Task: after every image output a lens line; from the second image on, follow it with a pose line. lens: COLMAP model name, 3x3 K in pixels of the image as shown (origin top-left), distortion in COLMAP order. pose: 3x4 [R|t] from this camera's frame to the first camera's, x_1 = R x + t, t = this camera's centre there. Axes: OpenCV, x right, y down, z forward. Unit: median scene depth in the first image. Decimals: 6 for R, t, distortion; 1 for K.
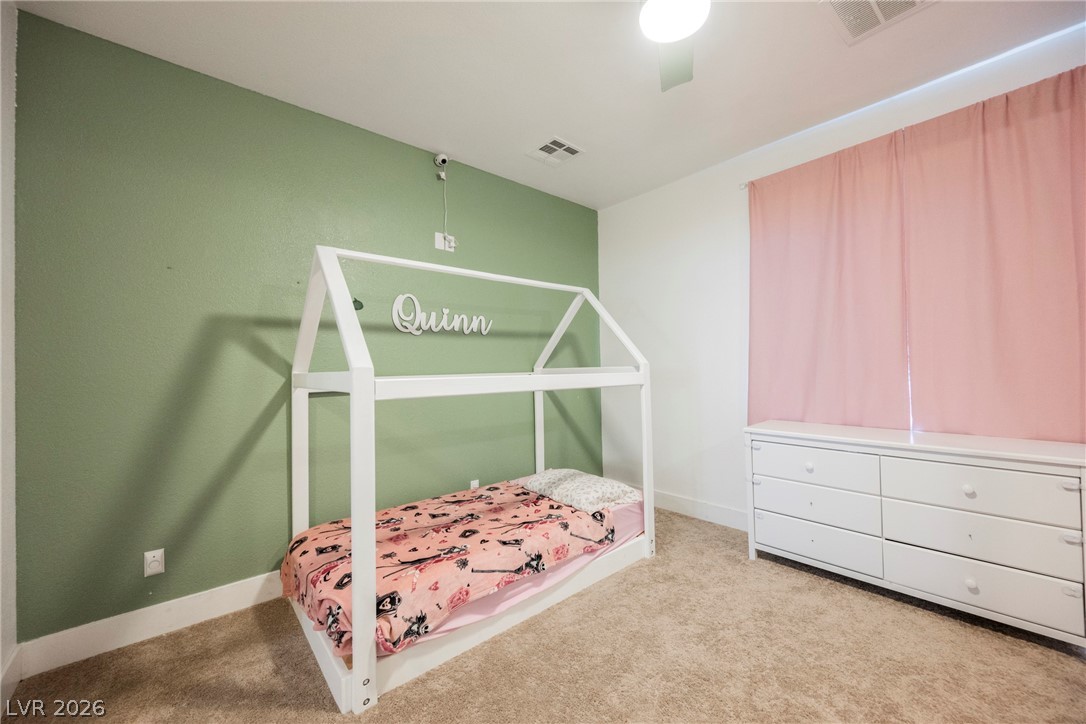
lens RADIAL K [[426.0, 0, 545.8], [0, 426.0, 361.7], [0, 0, 1]] dist [-0.000551, 0.000148]
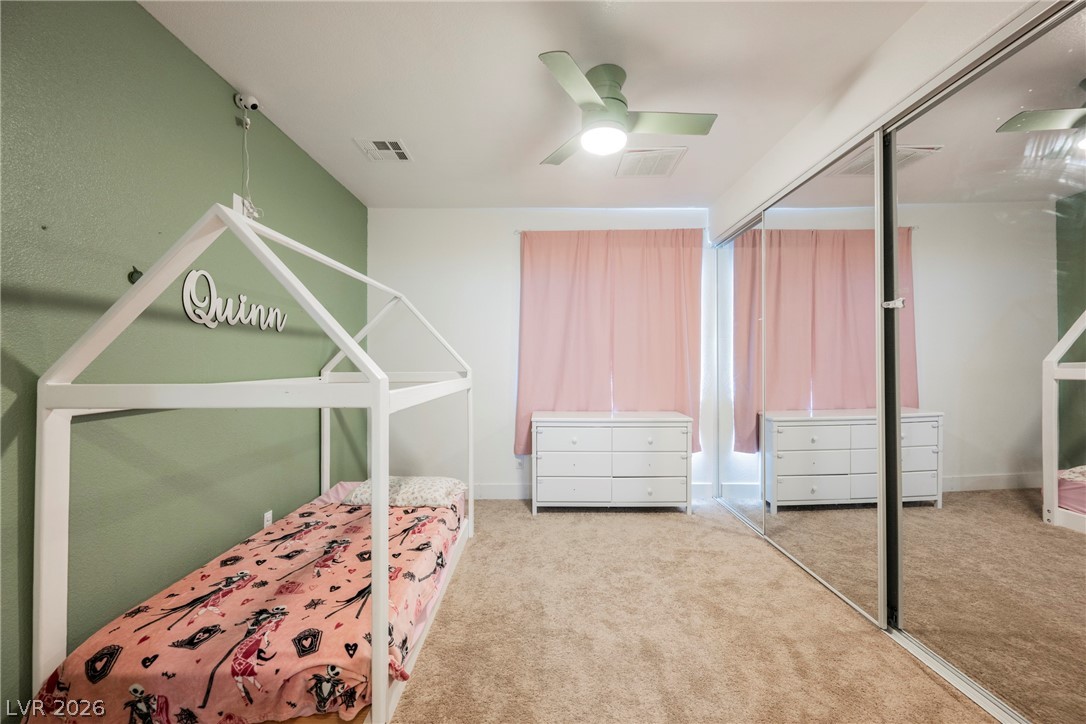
lens RADIAL K [[426.0, 0, 549.2], [0, 426.0, 361.4], [0, 0, 1]] dist [-0.000551, 0.000148]
pose [[0.652417, 0.020649, 0.757579, -0.522710], [-0.022560, 0.999715, -0.007821, -0.013700], [-0.757524, -0.011988, 0.652697, 0.090104]]
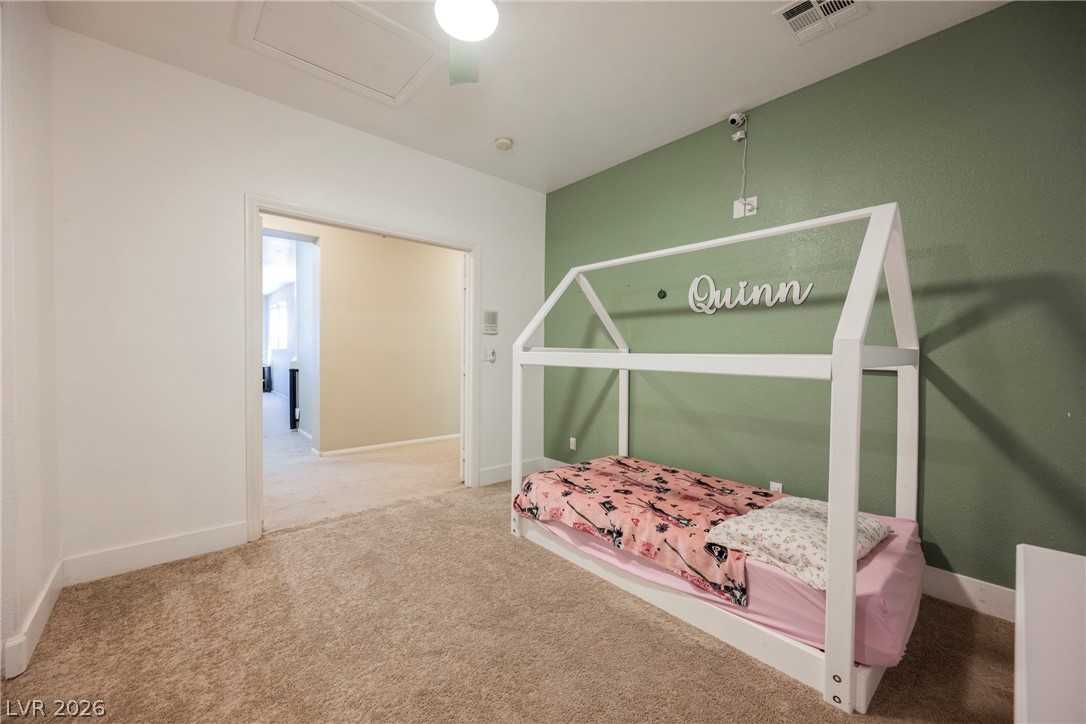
lens RADIAL K [[426.0, 0, 542.3], [0, 426.0, 360.6], [0, 0, 1]] dist [-0.000551, 0.000148]
pose [[-0.012137, 0.037125, -0.999237, 0.789617], [0.009917, 0.999266, 0.037006, 0.007546], [0.999877, -0.009460, -0.012496, 0.669219]]
